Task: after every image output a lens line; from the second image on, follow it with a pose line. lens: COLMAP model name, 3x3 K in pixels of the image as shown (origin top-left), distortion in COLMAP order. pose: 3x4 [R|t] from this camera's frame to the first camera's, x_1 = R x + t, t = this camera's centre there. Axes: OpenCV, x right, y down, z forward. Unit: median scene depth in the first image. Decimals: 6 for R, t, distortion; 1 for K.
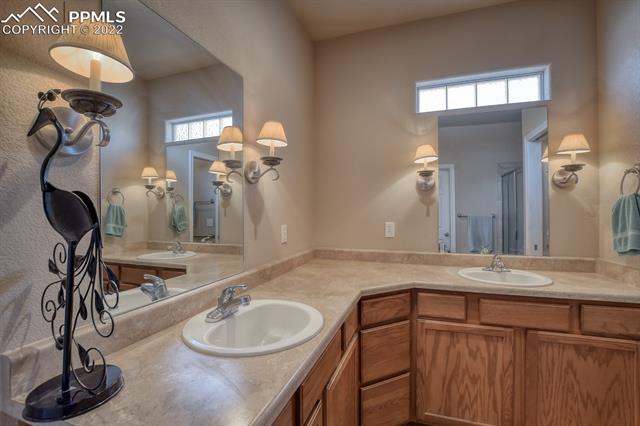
lens RADIAL K [[287.0, 0, 320.3], [0, 287.0, 211.5], [0, 0, 1]] dist [-0.025392, 0.001081]
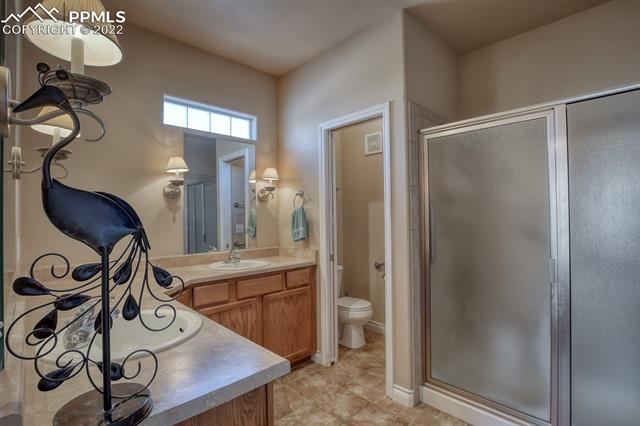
lens RADIAL K [[307.6, 0, 322.2], [0, 307.6, 214.8], [0, 0, 1]] dist [-0.025776, 0.001204]
pose [[0.456304, 0.004790, 0.889811, -0.486091], [0.007885, 0.999924, -0.009427, 0.005347], [-0.889789, 0.011317, 0.456232, -0.027221]]
